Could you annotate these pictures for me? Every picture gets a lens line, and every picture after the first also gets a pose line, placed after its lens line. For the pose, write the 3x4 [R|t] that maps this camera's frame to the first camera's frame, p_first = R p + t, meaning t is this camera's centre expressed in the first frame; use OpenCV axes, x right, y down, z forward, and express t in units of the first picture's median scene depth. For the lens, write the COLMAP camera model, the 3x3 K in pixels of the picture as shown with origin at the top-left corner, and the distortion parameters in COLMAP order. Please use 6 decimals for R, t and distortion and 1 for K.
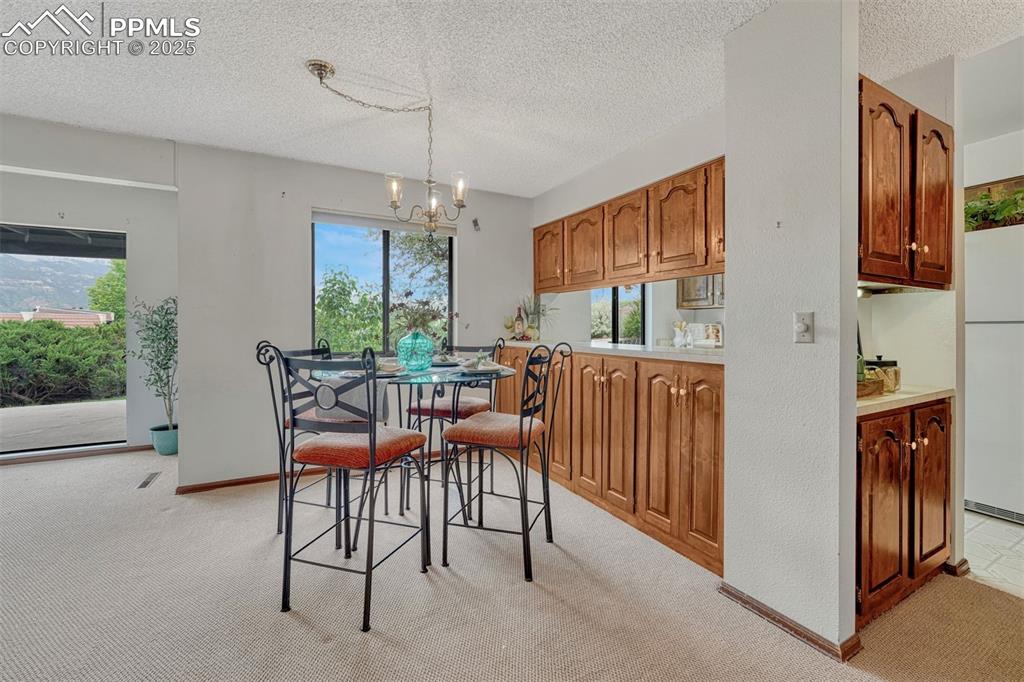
lens RADIAL K [[434.9, 0, 523.2], [0, 434.9, 333.3], [0, 0, 1]] dist [-0.003506, 0.000997]
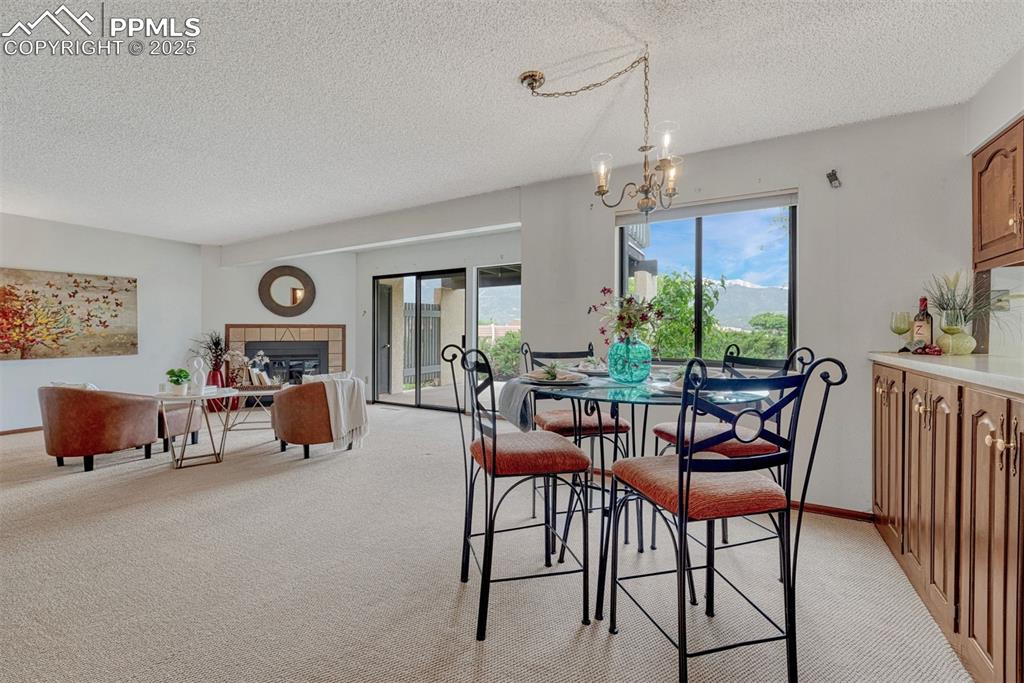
lens RADIAL K [[434.9, 0, 509.0], [0, 434.9, 336.4], [0, 0, 1]] dist [-0.003506, 0.000997]
pose [[0.515610, 0.009634, -0.856769, 0.219744], [-0.015311, 0.999881, 0.002029, -0.000342], [0.856687, 0.012071, 0.515696, 0.237423]]
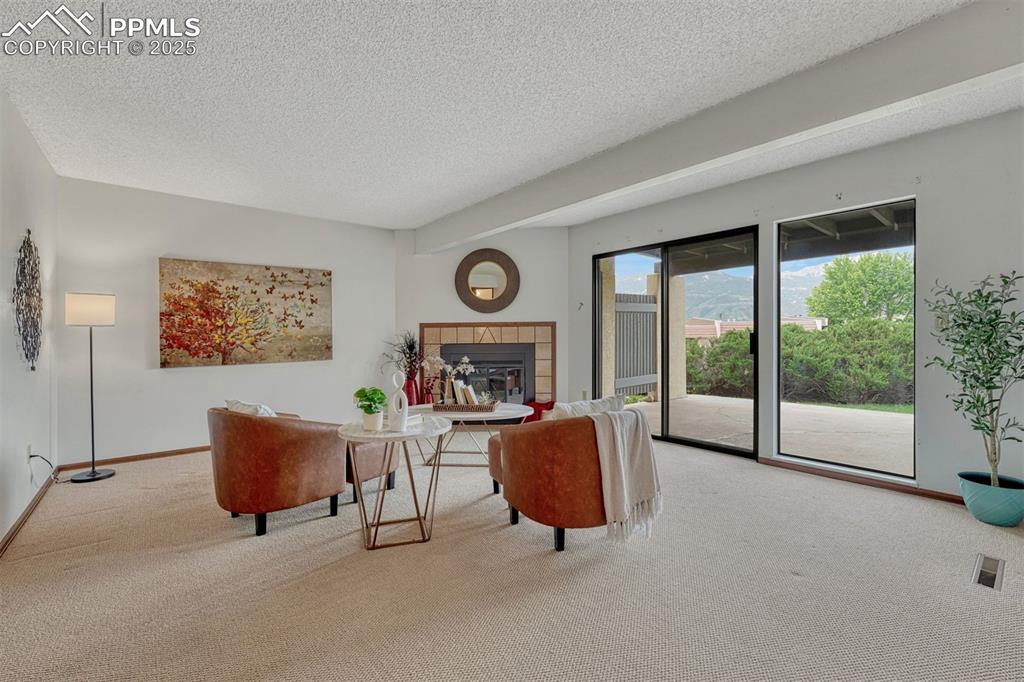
lens RADIAL K [[434.9, 0, 513.6], [0, 434.9, 330.8], [0, 0, 1]] dist [-0.003506, 0.000997]
pose [[0.201371, -0.009773, -0.979466, -0.328499], [-0.007720, 0.999903, -0.011564, 0.010236], [0.979485, 0.009890, 0.201276, 0.180973]]
